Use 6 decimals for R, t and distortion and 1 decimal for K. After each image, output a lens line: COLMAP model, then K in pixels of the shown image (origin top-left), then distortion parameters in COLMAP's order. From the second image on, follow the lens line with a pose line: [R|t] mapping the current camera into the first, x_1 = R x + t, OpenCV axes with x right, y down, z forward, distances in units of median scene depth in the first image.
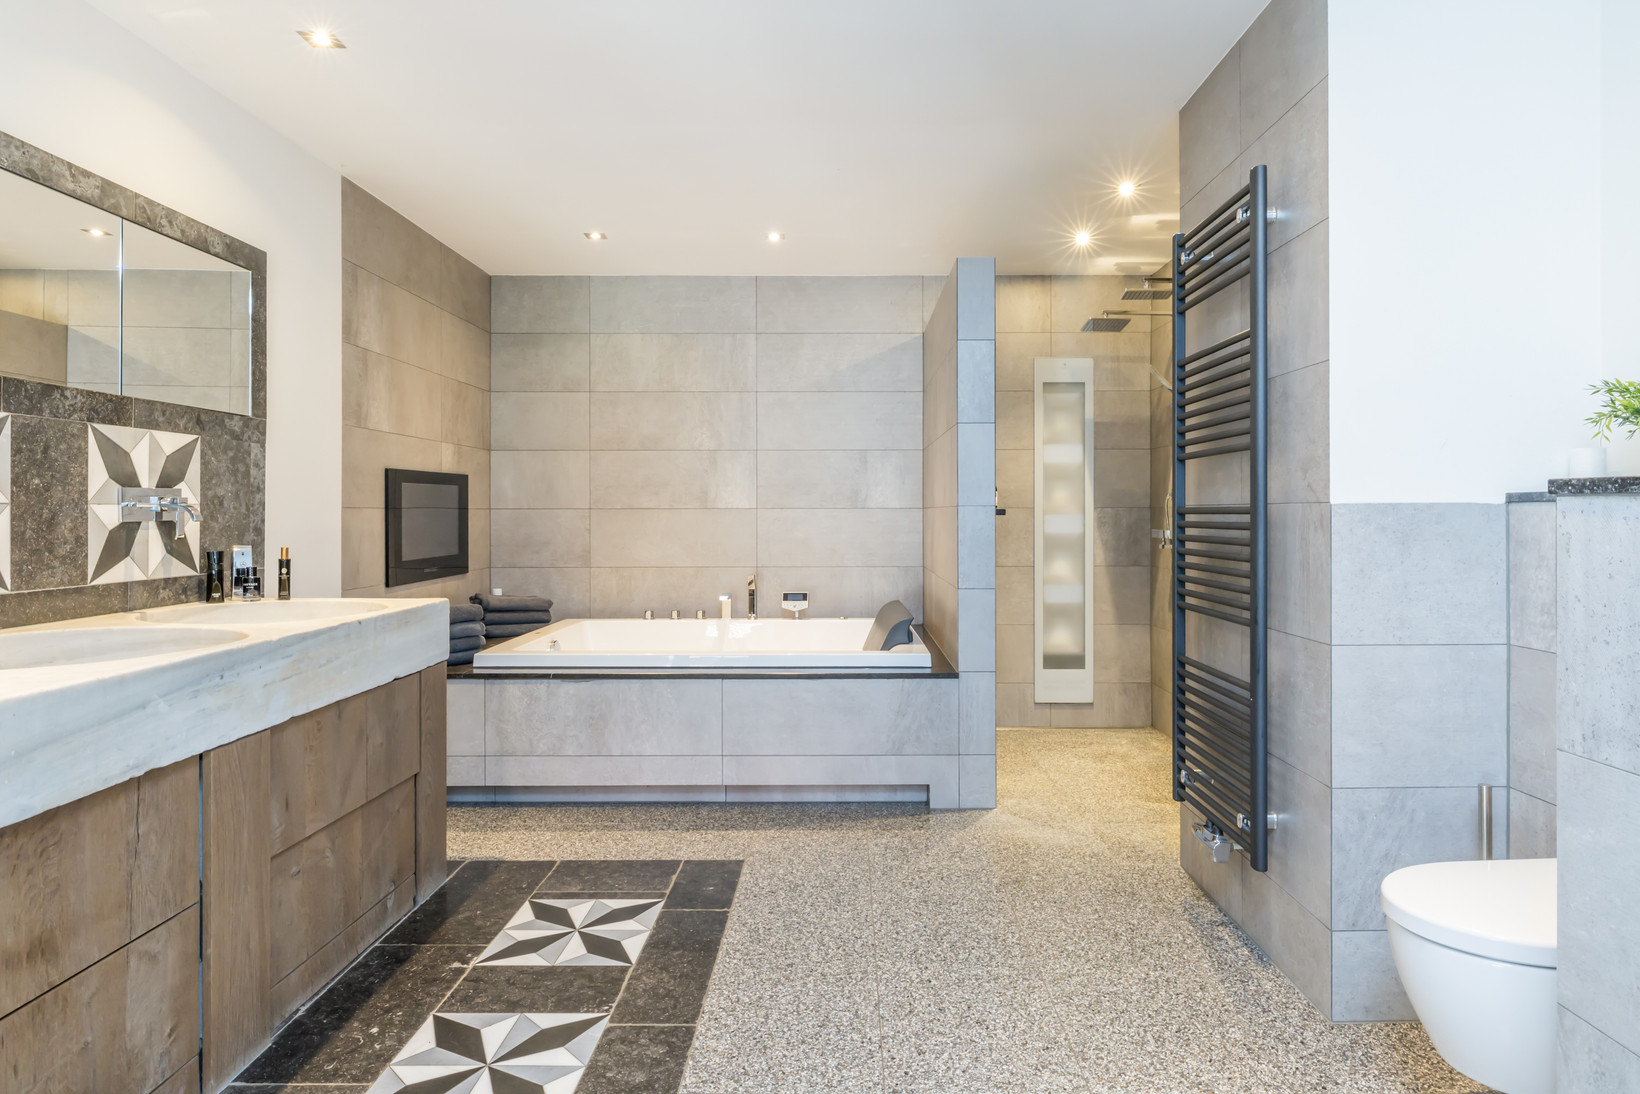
lens RADIAL K [[934.0, 0, 818.5], [0, 934.0, 508.1], [0, 0, 1]] dist [-0.002982, -0.000463]
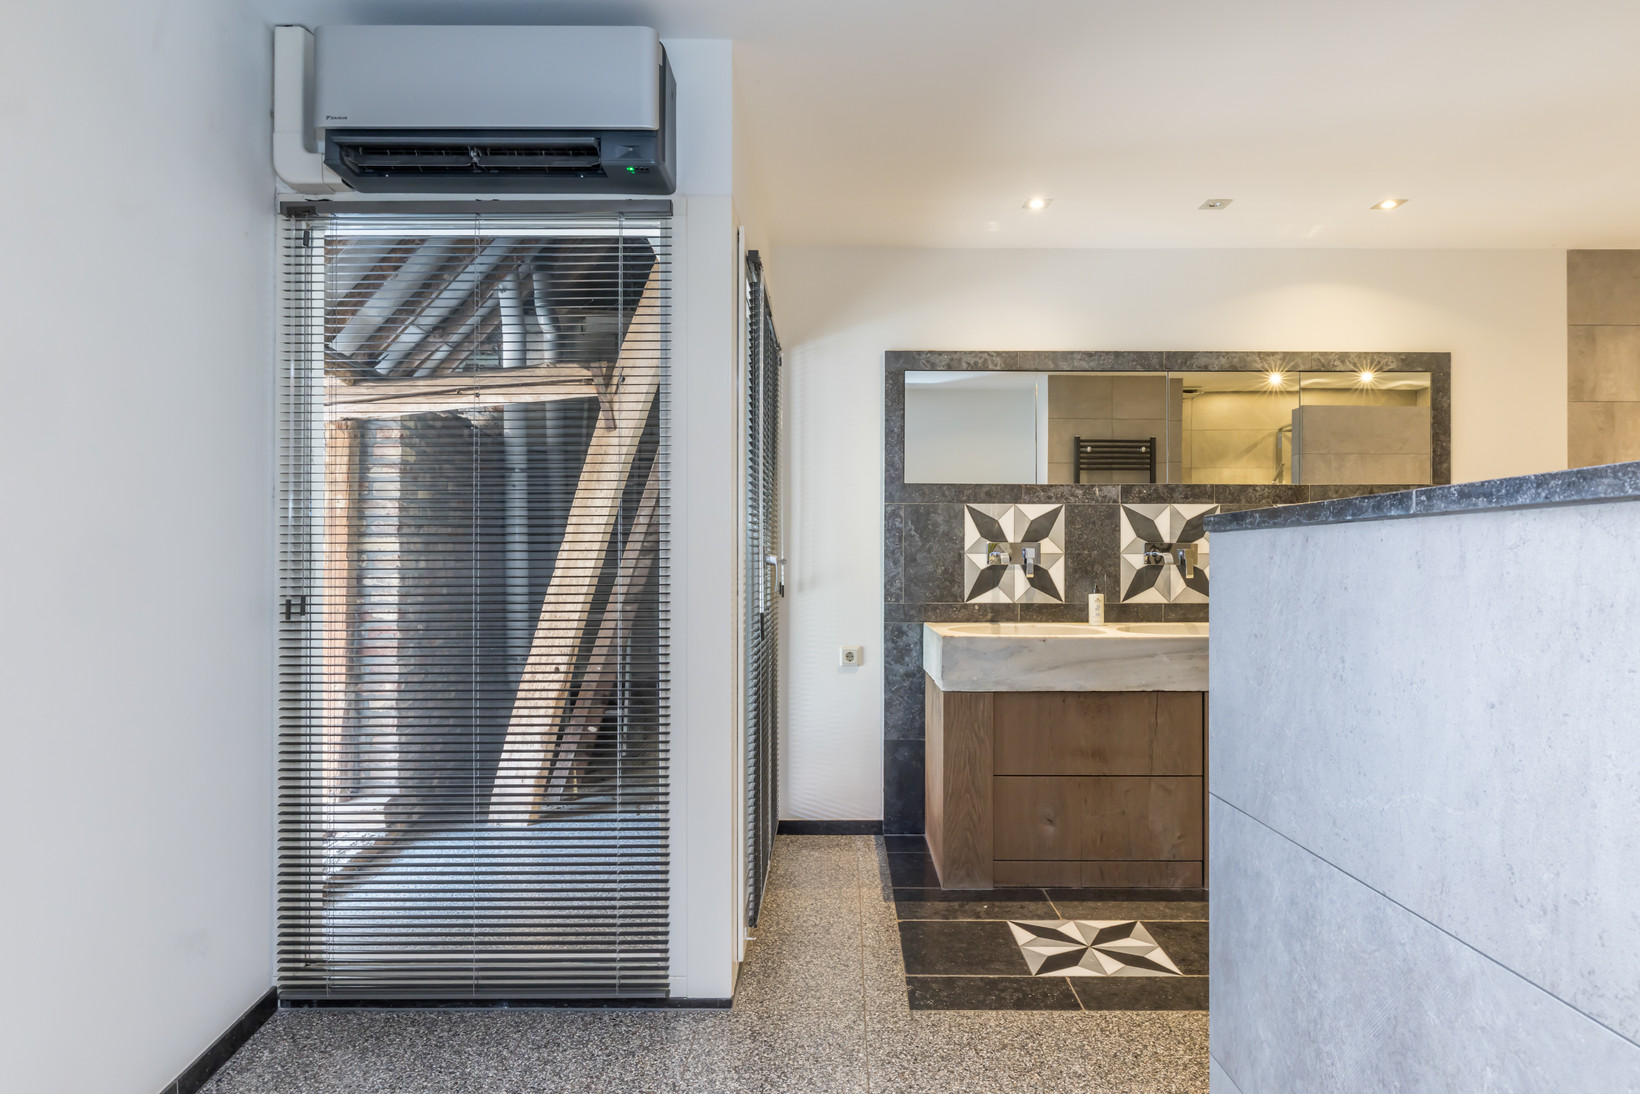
lens RADIAL K [[936.0, 0, 852.5], [0, 936.0, 548.3], [0, 0, 1]] dist [-0.006959, -0.000892]
pose [[0.059600, -0.012747, -0.998141, 0.805140], [0.002262, 0.999918, -0.012634, 0.006498], [0.998220, -0.001505, 0.059624, 0.663864]]
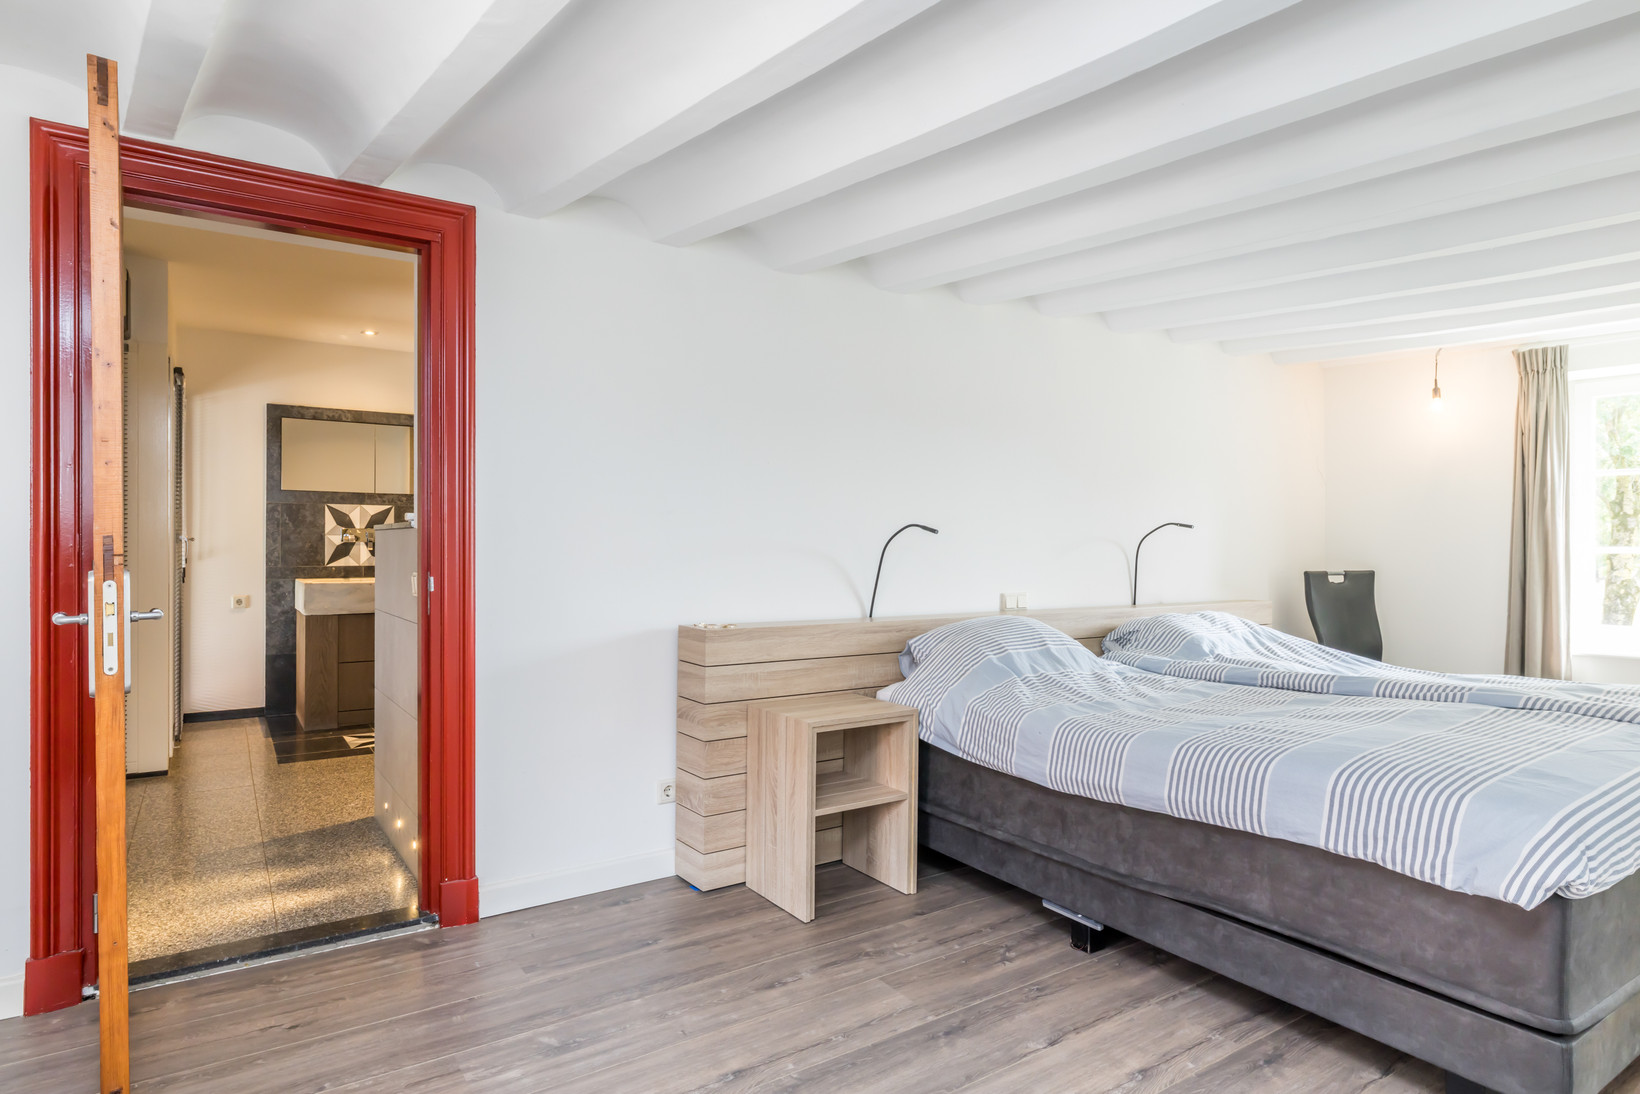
lens RADIAL K [[936.0, 0, 852.5], [0, 936.0, 548.3], [0, 0, 1]] dist [-0.006959, -0.000892]
pose [[0.600935, 0.005995, -0.799275, 2.083914], [-0.002047, 0.999980, 0.005961, 0.013290], [0.799295, -0.001946, 0.600936, 0.572363]]
